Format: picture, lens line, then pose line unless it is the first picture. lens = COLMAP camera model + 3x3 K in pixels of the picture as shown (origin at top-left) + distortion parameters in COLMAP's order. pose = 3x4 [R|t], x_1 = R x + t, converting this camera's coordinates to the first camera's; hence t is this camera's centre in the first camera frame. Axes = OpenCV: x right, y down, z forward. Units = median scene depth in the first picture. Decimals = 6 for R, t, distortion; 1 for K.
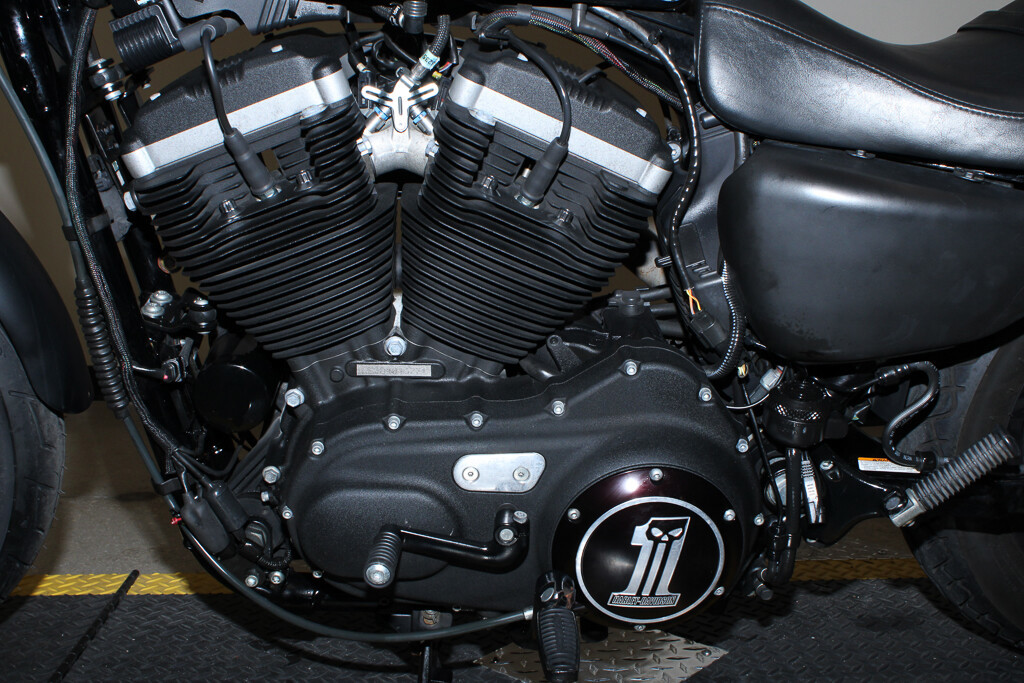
lens RADIAL K [[1104.6, 0, 512.0], [0, 1104.6, 341.5], [0, 0, 1]] dist [-0.066382, 0.005948]
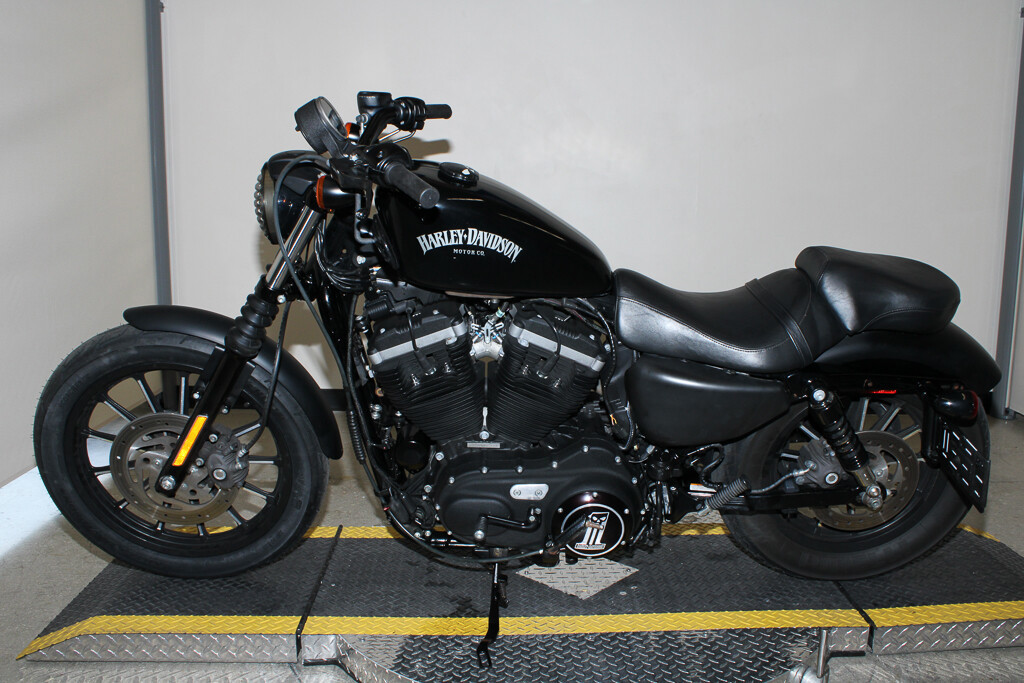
lens RADIAL K [[971.8, 0, 512.0], [0, 971.8, 341.5], [0, 0, 1]] dist [-0.072371, 0.013543]
pose [[0.999633, 0.008003, -0.025880, 0.002656], [-0.006958, 0.999166, 0.040224, -0.284955], [0.026181, -0.040029, 0.998855, -1.056024]]
